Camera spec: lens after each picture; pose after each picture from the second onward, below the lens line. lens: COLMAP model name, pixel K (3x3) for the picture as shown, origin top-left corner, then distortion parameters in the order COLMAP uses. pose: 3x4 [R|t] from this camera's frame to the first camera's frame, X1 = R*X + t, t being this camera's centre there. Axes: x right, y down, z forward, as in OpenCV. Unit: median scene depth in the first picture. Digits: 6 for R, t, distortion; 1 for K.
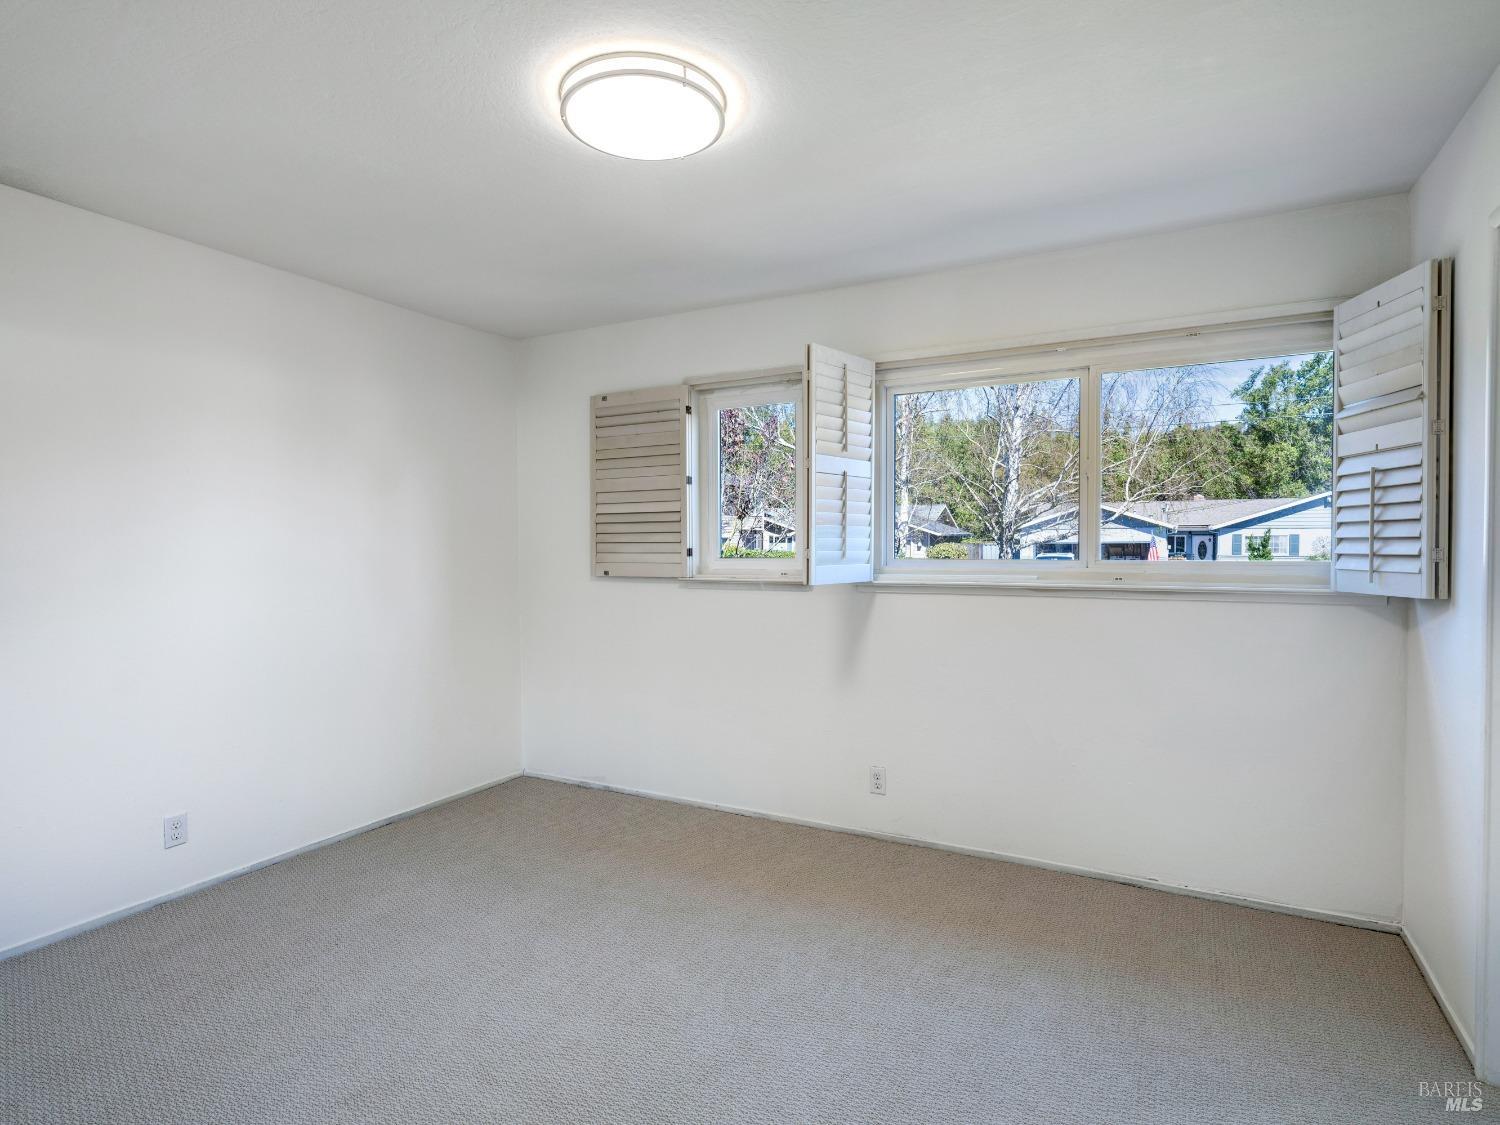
lens RADIAL K [[802.2, 0, 753.5], [0, 802.2, 558.2], [0, 0, 1]] dist [0.006955, -0.008342]
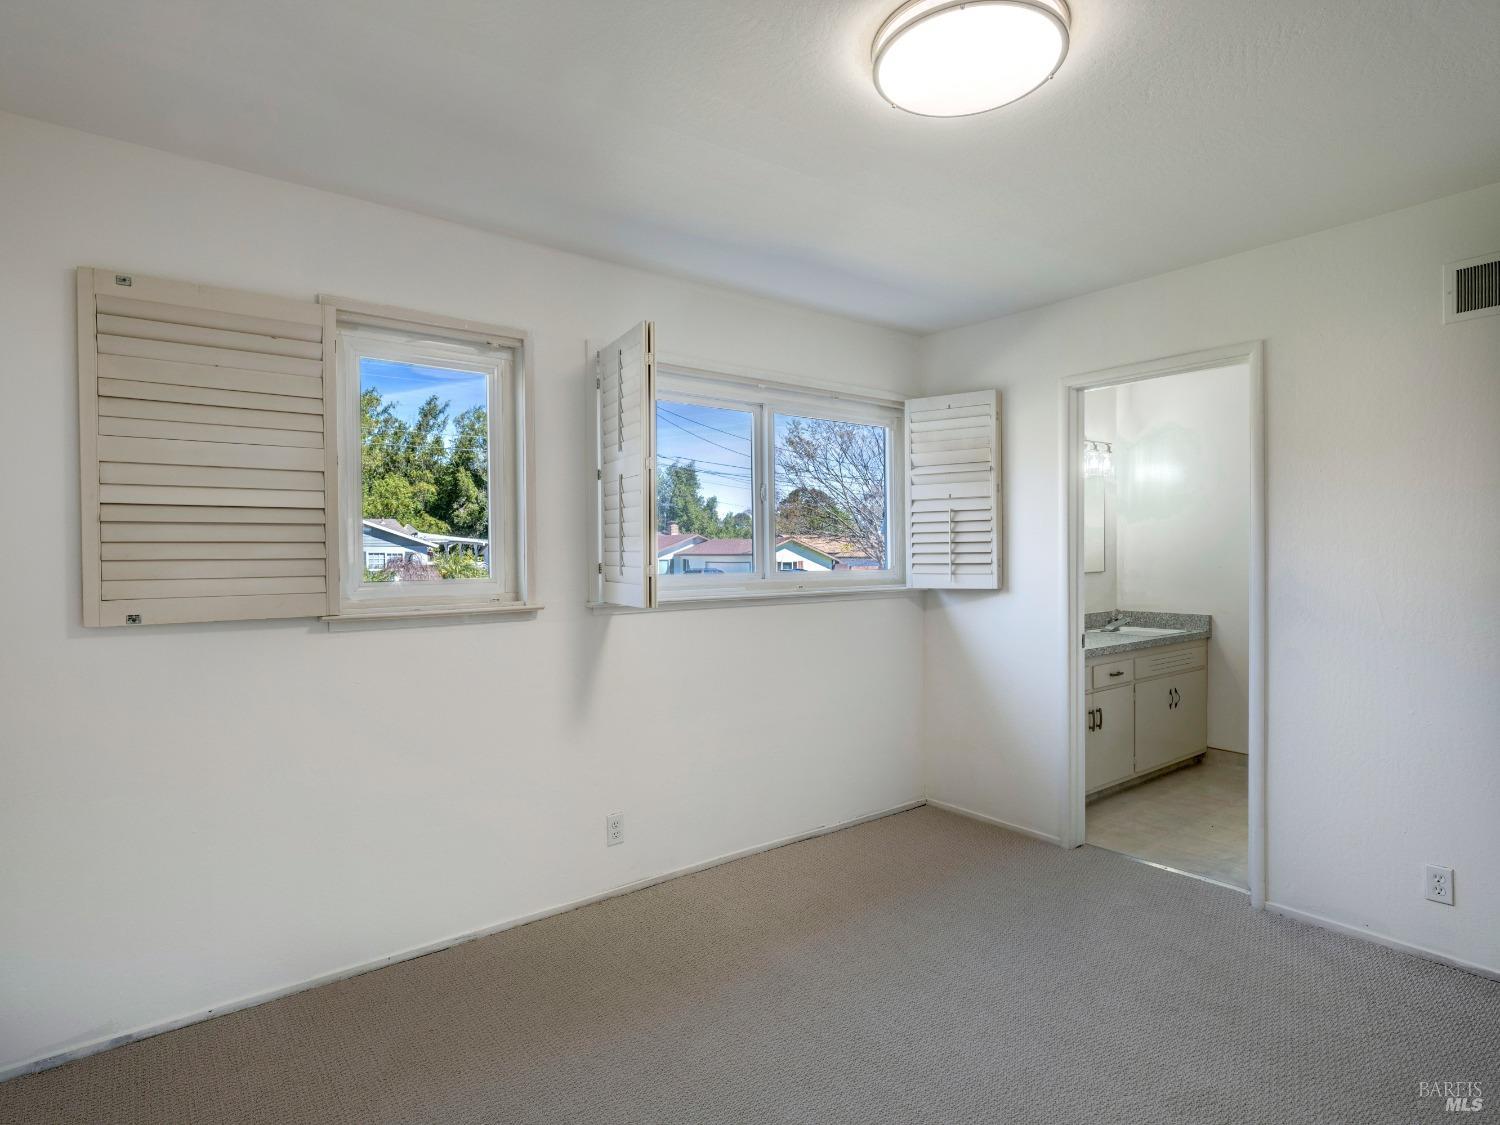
lens RADIAL K [[802.2, 0, 752.0], [0, 802.2, 559.4], [0, 0, 1]] dist [0.006955, -0.008342]
pose [[0.398992, -0.002959, 0.916950, -0.600075], [0.025112, 0.999655, -0.007701, -0.006918], [-0.916610, 0.026099, 0.398929, 0.516552]]
